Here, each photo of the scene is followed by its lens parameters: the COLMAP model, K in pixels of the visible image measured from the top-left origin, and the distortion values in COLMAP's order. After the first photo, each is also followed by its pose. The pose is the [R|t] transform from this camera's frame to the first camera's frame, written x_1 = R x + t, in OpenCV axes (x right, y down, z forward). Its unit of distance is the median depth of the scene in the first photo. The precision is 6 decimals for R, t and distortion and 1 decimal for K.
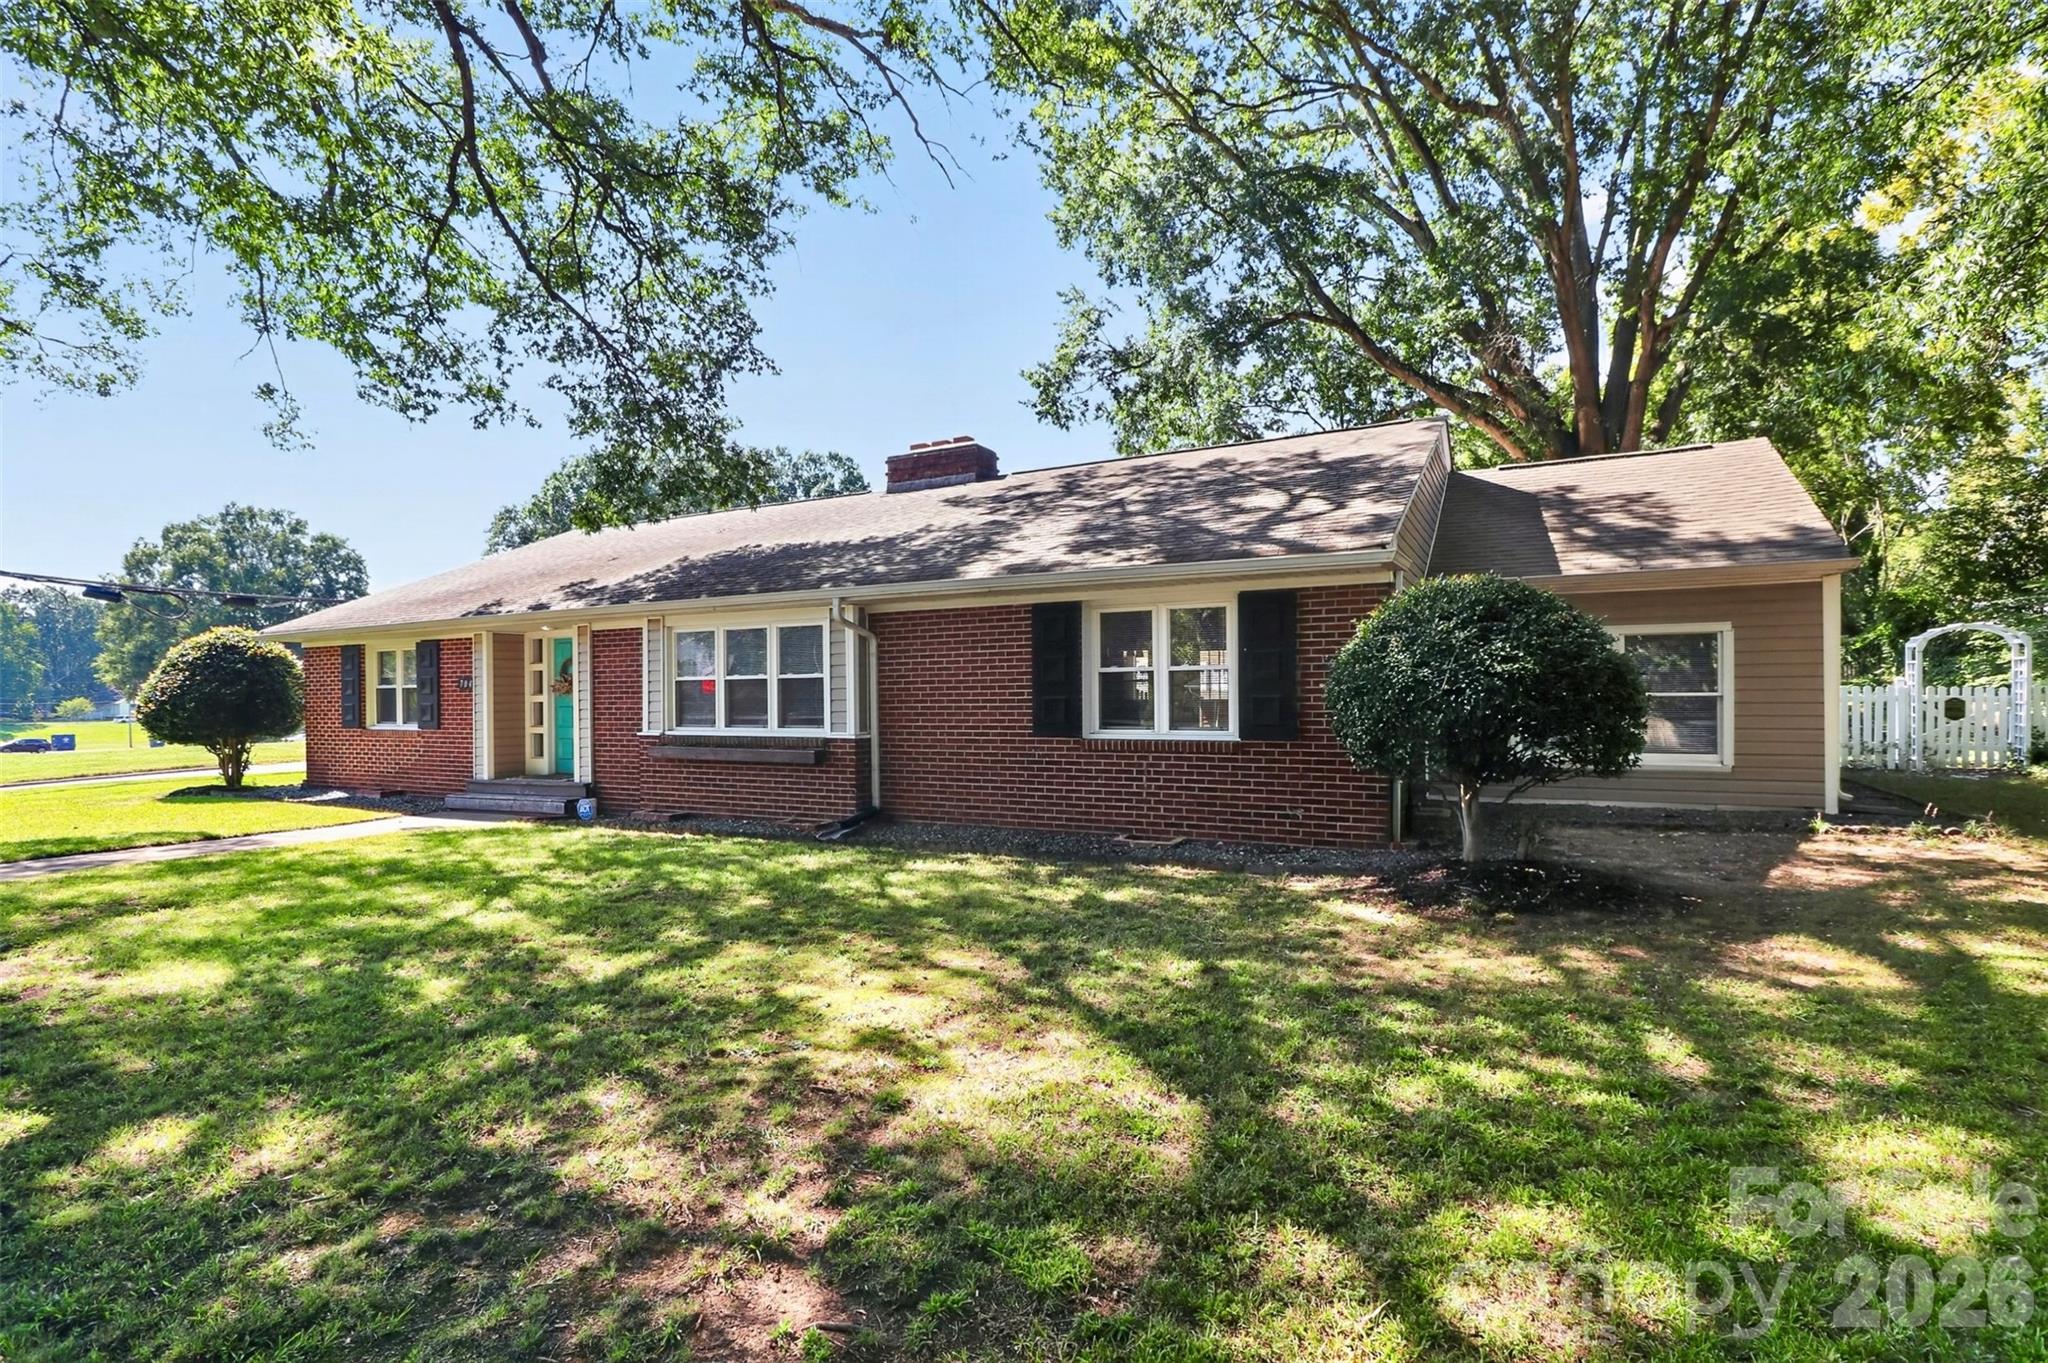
lens RADIAL K [[999.7, 0, 1008.1], [0, 999.7, 672.0], [0, 0, 1]] dist [-0.001868, -0.000363]
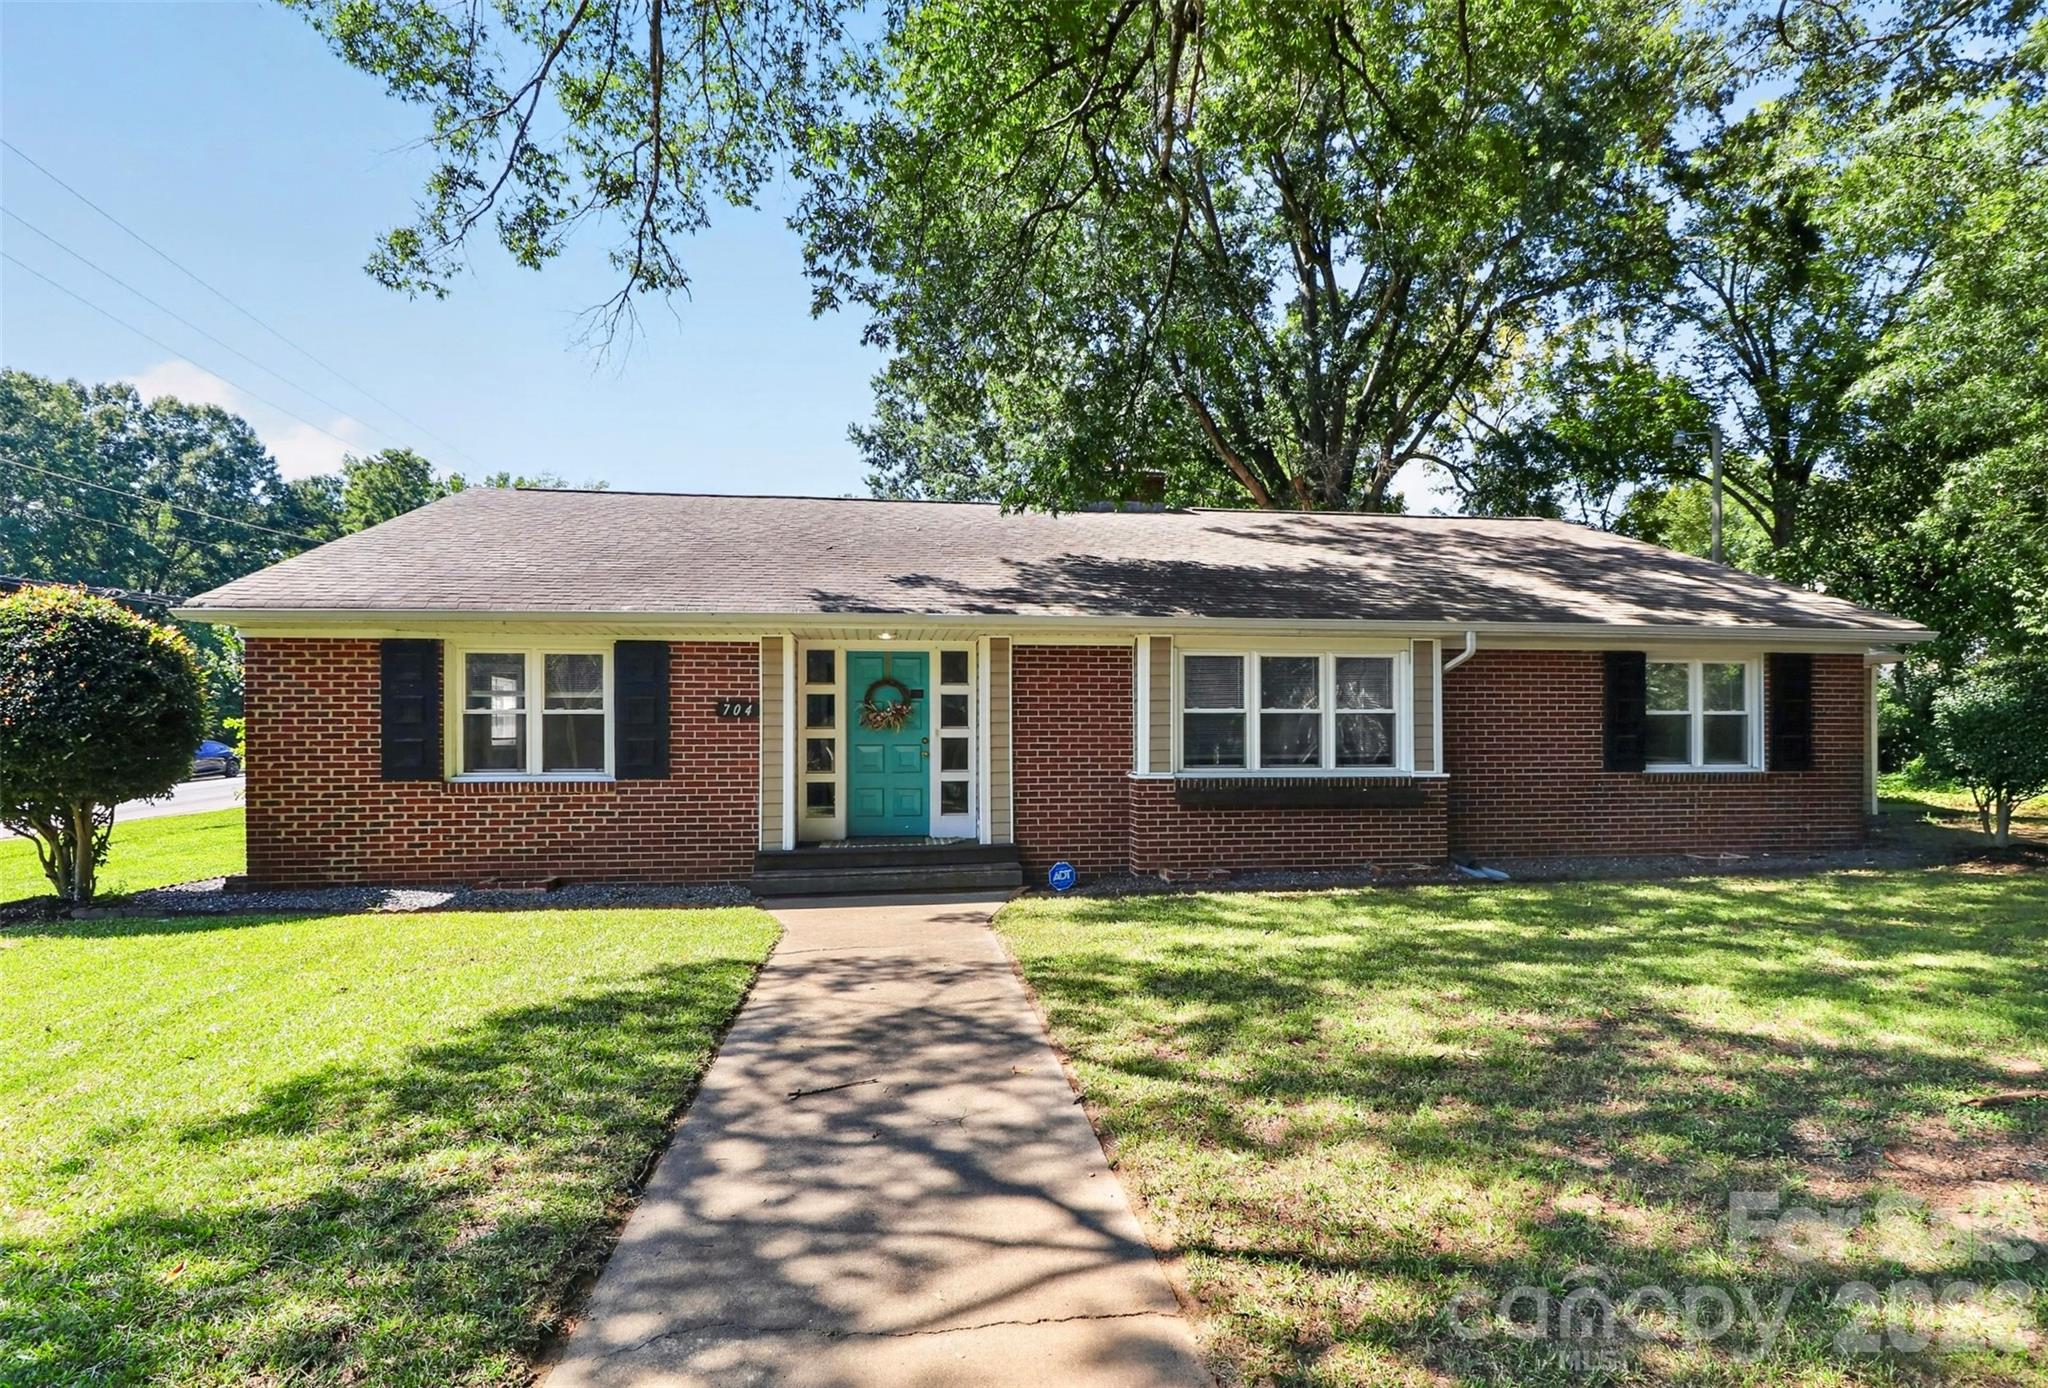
lens RADIAL K [[957.5, 0, 1022.7], [0, 957.5, 726.0], [0, 0, 1]] dist [-0.001779, -0.000194]
pose [[0.800949, 0.013777, 0.598574, -0.860537], [-0.022009, 0.999737, 0.006439, 0.016051], [-0.598328, -0.018332, 0.801041, 0.406704]]
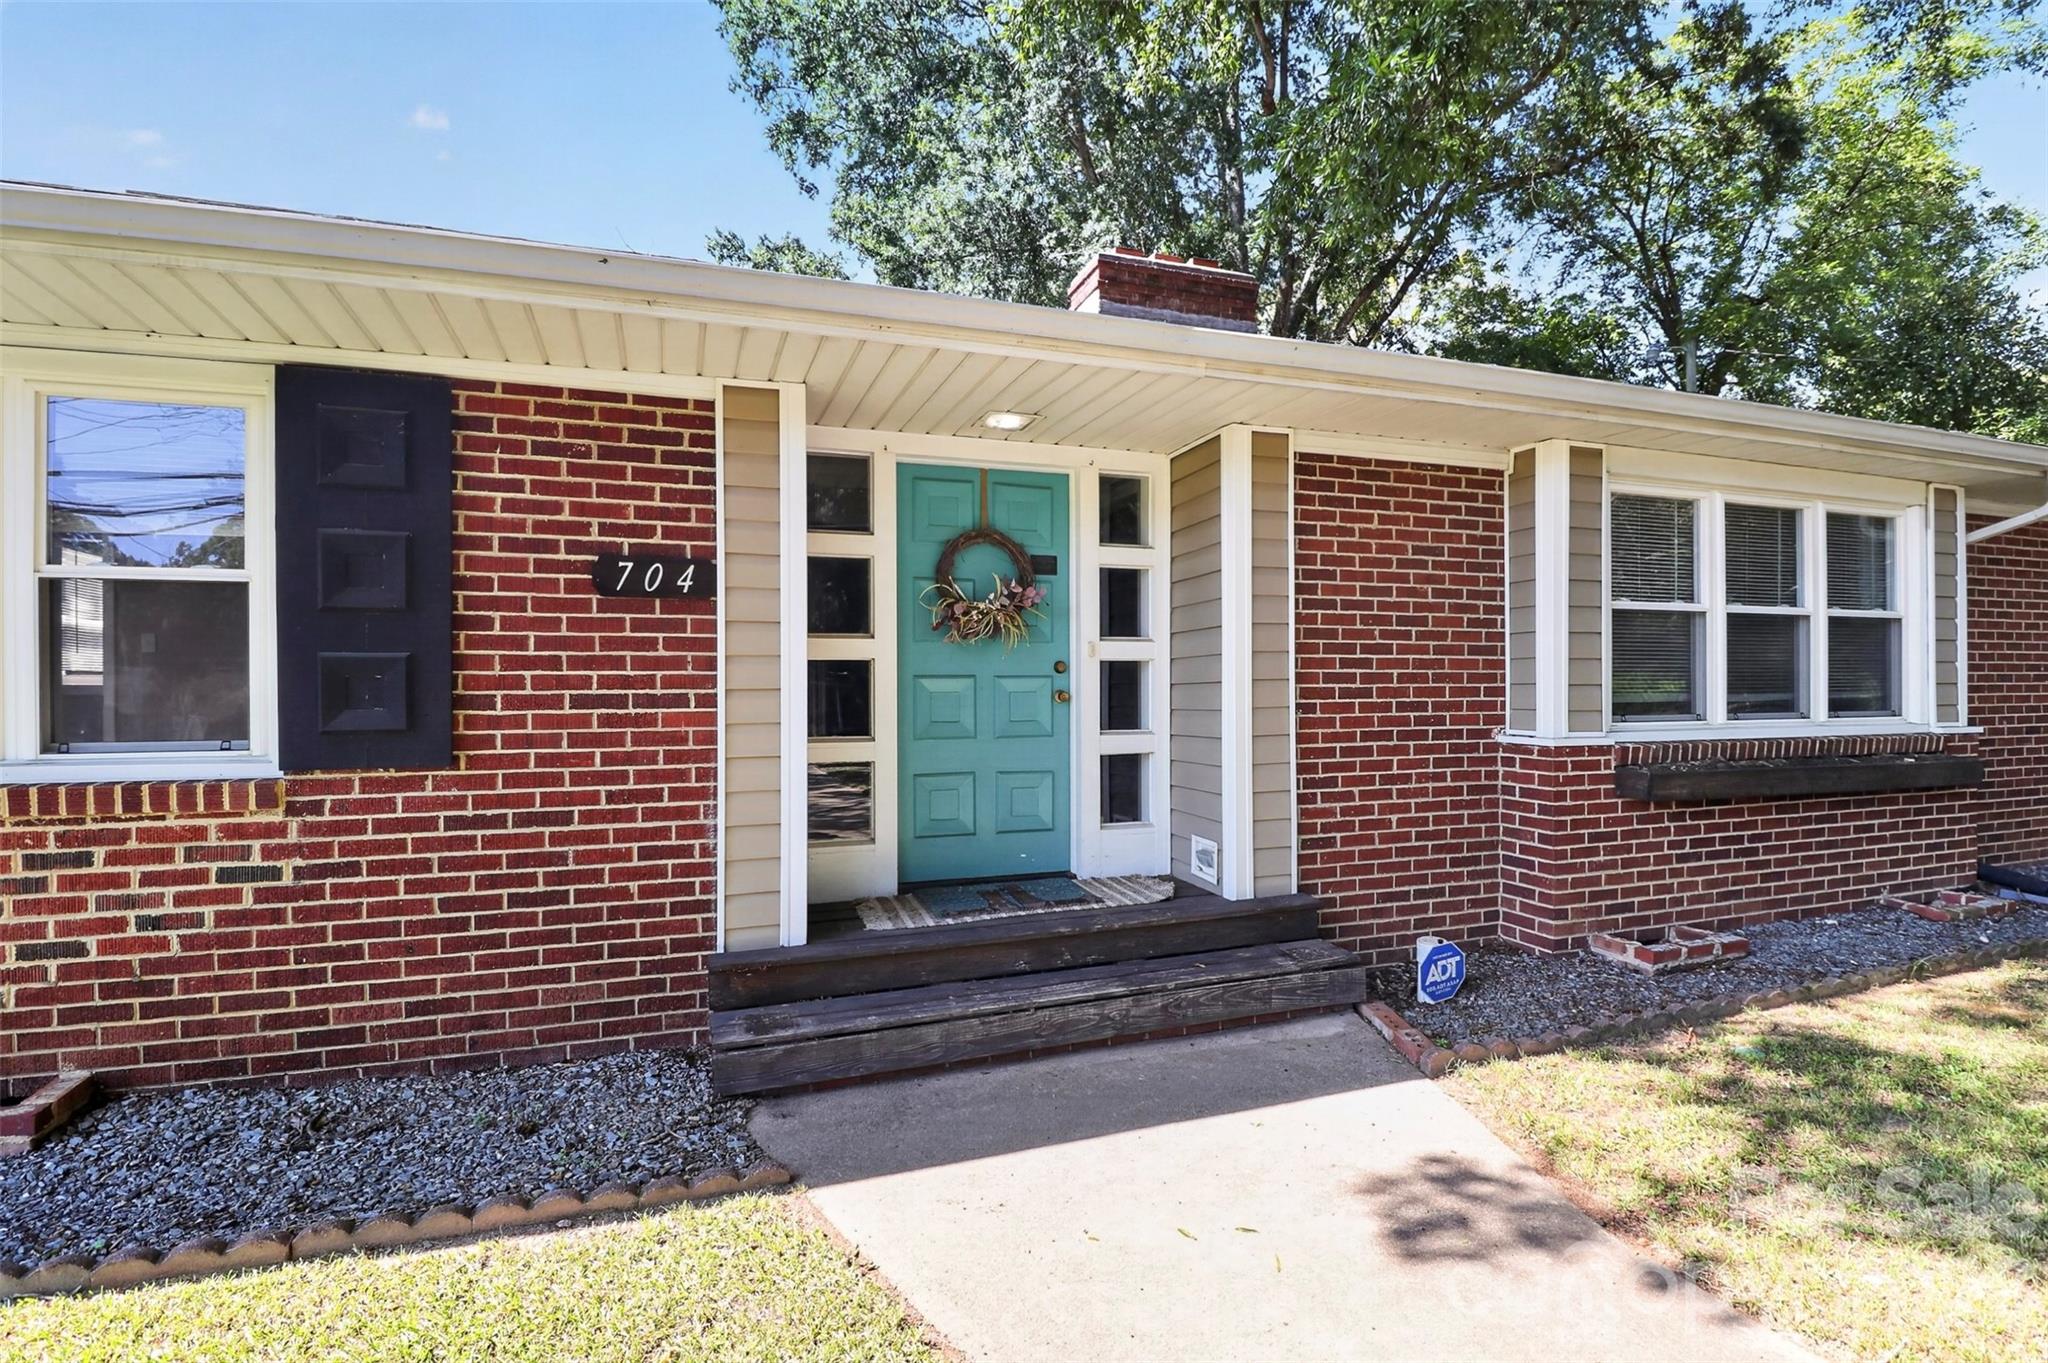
lens RADIAL K [[961.4, 0, 1024.0], [0, 961.4, 681.5], [0, 0, 1]] dist [0.004072, -0.014113]
pose [[0.667250, 0.009454, 0.744774, -0.733350], [-0.022531, 0.999718, 0.007495, 0.037905], [-0.744493, -0.021781, 0.667274, 0.853082]]
